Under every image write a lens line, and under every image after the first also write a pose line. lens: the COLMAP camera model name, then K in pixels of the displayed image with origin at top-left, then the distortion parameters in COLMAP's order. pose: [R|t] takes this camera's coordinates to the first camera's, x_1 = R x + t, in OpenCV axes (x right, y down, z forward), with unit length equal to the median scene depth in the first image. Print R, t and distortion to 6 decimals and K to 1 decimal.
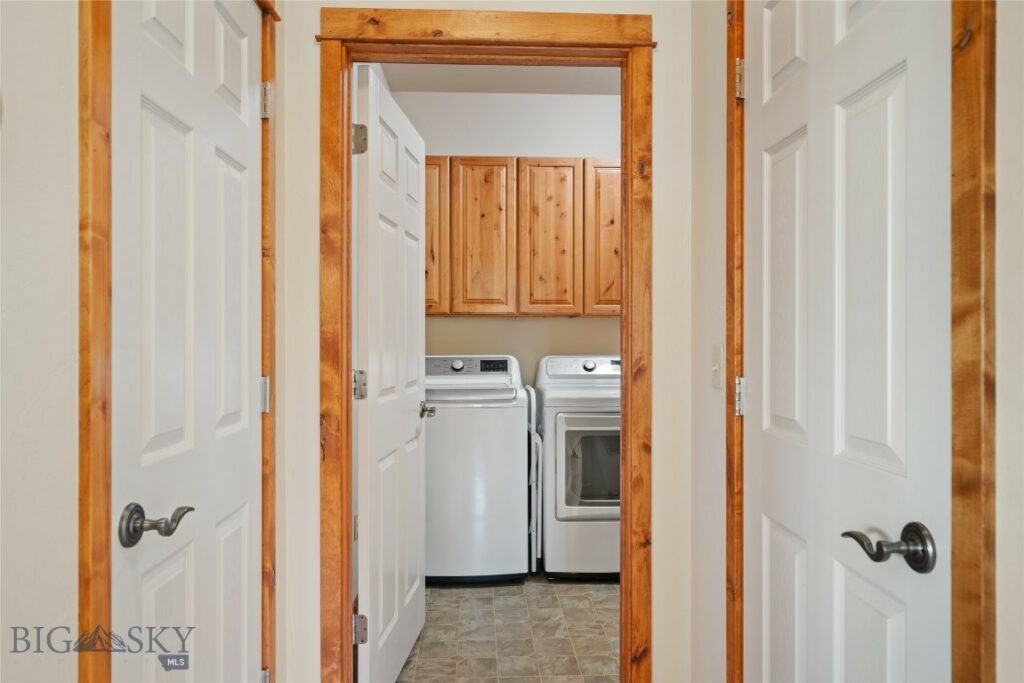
lens RADIAL K [[658.6, 0, 512.0], [0, 658.6, 341.5], [0, 0, 1]] dist [-0.000359, 0.000260]
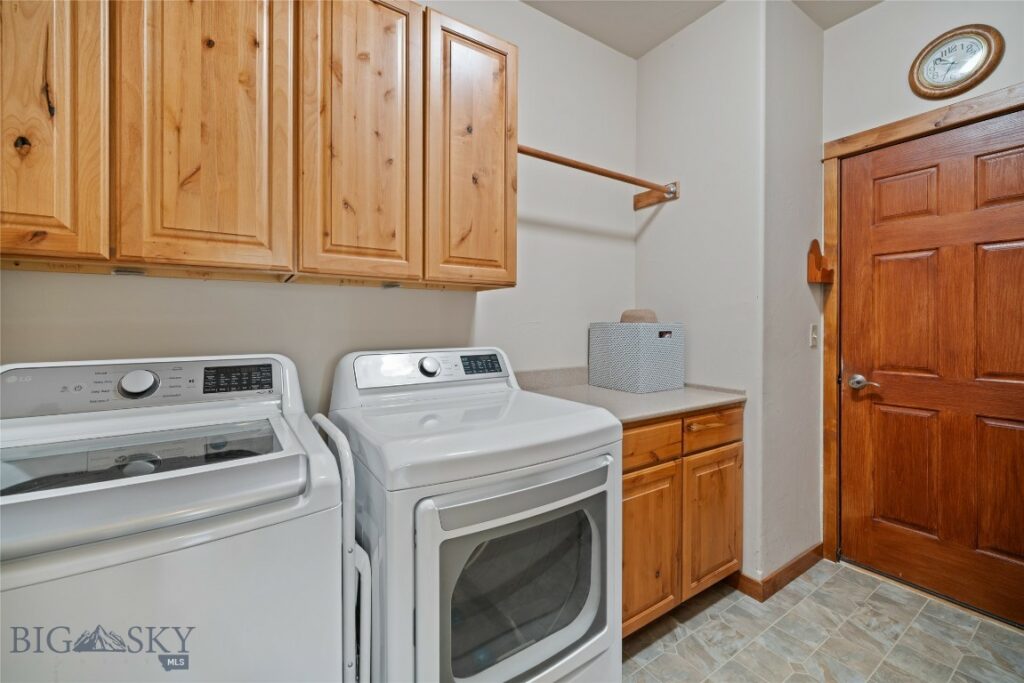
lens RADIAL K [[407.6, 0, 498.7], [0, 407.6, 322.8], [0, 0, 1]] dist [-0.000020, -0.000035]
pose [[0.864286, 0.000968, 0.502999, -0.013661], [0.002252, 0.999981, -0.005793, -0.000664], [-0.502995, 0.006139, 0.864267, 0.662629]]
